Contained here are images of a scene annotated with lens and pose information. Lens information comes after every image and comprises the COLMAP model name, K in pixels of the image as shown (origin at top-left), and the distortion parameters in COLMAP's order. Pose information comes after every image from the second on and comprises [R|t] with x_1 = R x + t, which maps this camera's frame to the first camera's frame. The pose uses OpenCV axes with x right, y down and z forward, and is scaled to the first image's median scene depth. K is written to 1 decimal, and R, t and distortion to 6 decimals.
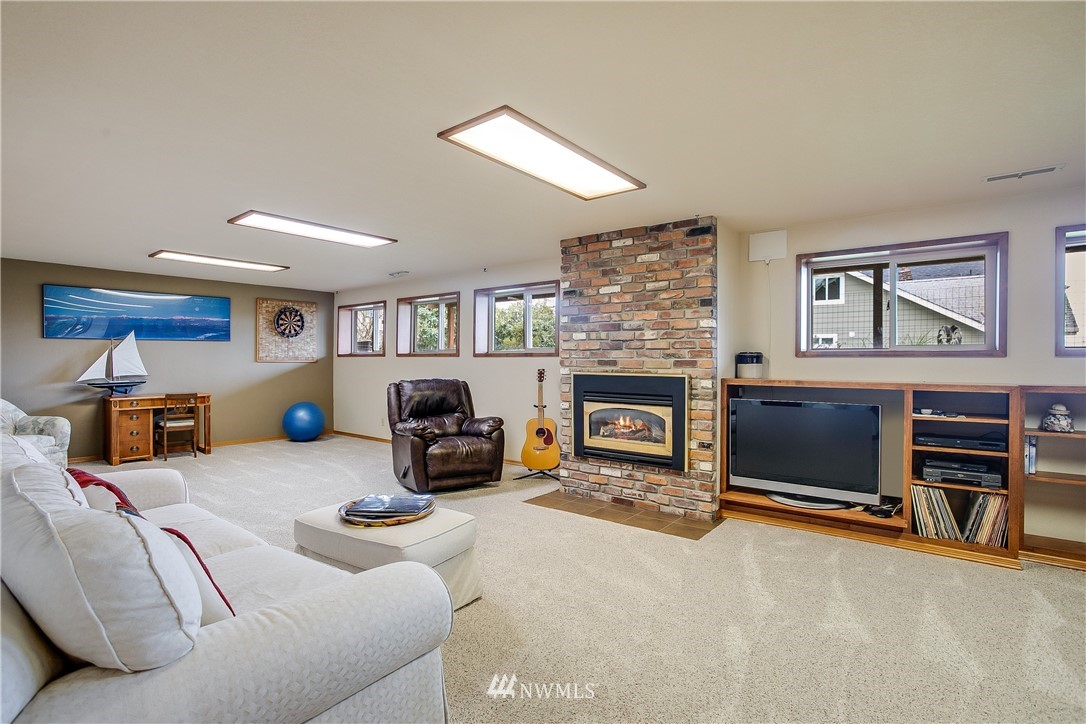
lens RADIAL K [[531.3, 0, 539.8], [0, 531.3, 364.2], [0, 0, 1]] dist [0.002703, 0.000326]
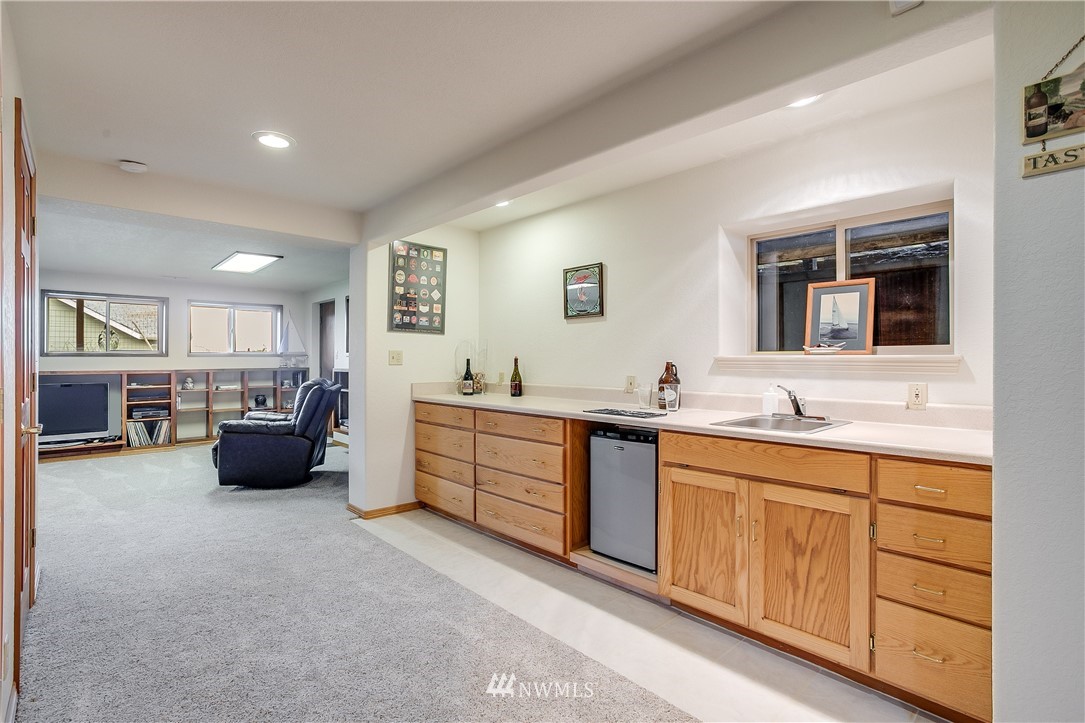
lens RADIAL K [[530.8, 0, 539.6], [0, 530.8, 360.6], [0, 0, 1]] dist [0.002703, 0.000326]
pose [[0.175488, -0.004166, 0.984473, -0.976286], [0.010139, 0.999946, 0.002424, 0.010796], [-0.984429, 0.009556, 0.175521, -0.855730]]
